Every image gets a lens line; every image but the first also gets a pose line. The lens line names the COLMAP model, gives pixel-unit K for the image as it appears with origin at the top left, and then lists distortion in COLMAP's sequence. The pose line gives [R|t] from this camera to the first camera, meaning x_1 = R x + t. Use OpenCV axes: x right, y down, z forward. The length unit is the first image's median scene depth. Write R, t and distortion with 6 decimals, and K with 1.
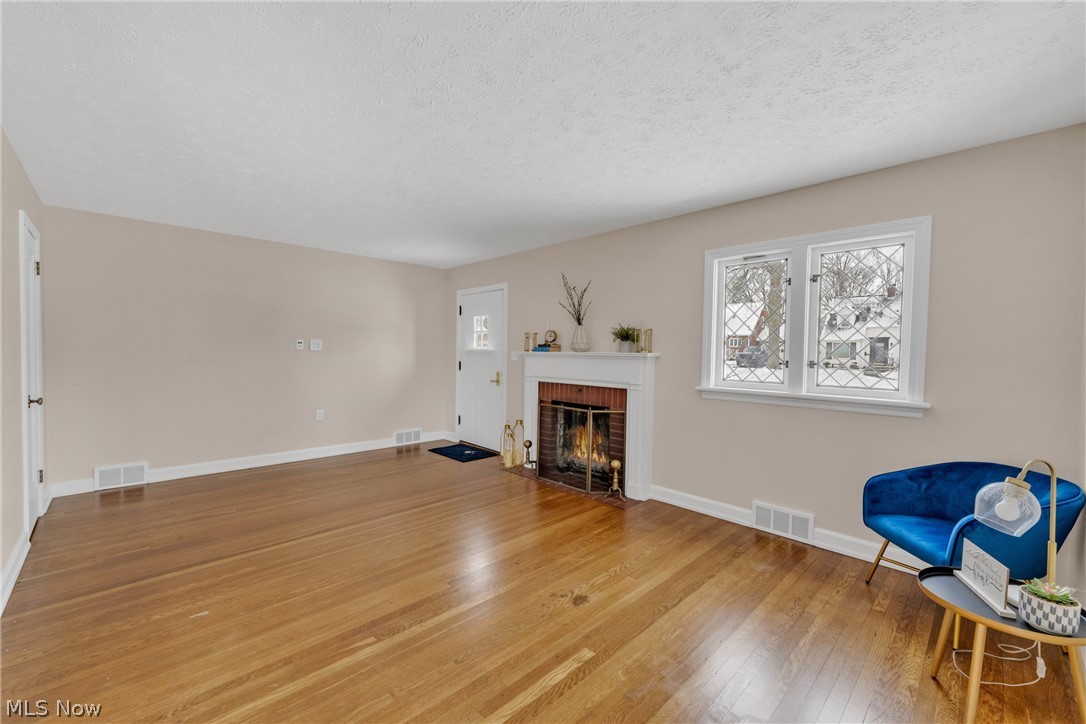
lens RADIAL K [[448.2, 0, 543.0], [0, 448.2, 362.0], [0, 0, 1]] dist [0.000990, 0.000076]
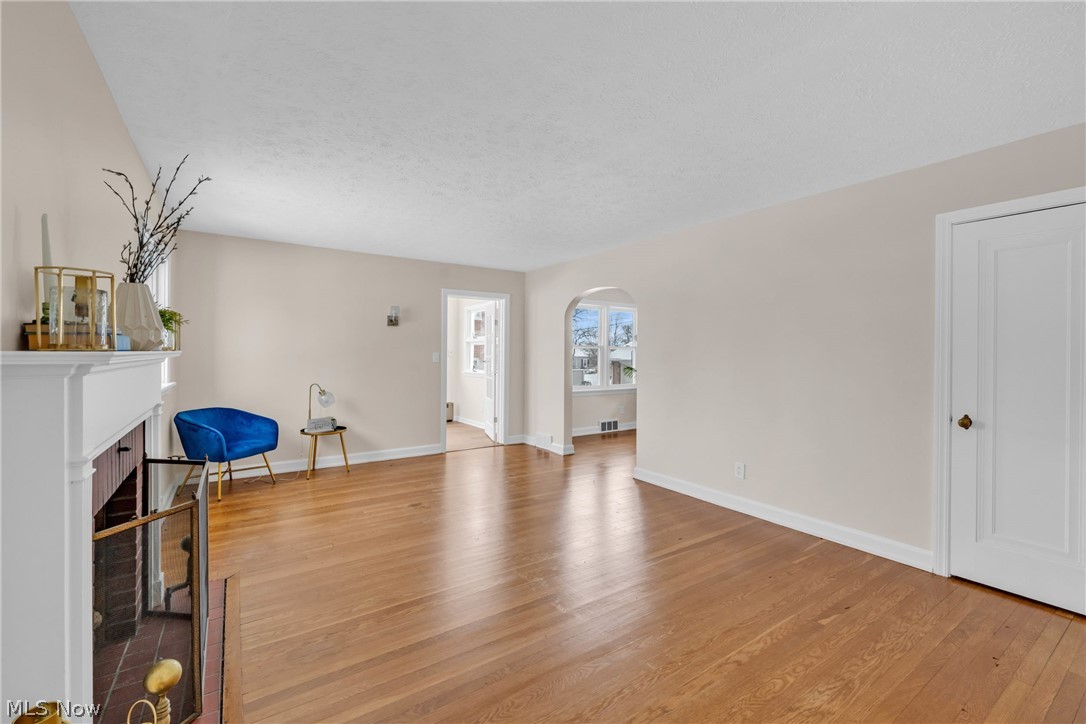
lens RADIAL K [[446.5, 0, 540.4], [0, 446.5, 350.7], [0, 0, 1]] dist [-0.000109, -0.000068]
pose [[-0.984883, -0.014575, 0.172604, -0.345523], [-0.010474, 0.999641, 0.024650, -0.034645], [-0.172901, 0.022470, -0.984683, 1.367158]]
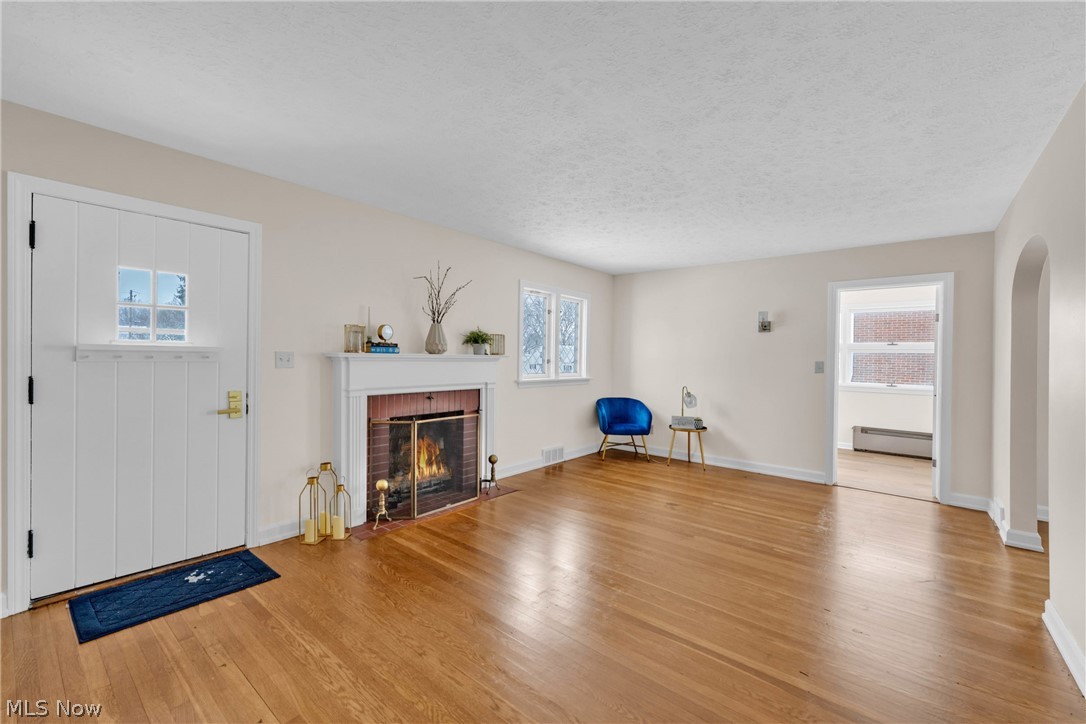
lens RADIAL K [[448.2, 0, 543.0], [0, 448.2, 362.0], [0, 0, 1]] dist [0.000990, 0.000076]
pose [[-0.113907, -0.023171, 0.993221, -0.836667], [0.012734, 0.999612, 0.024781, -0.026207], [-0.993410, 0.015471, -0.113568, 0.916210]]
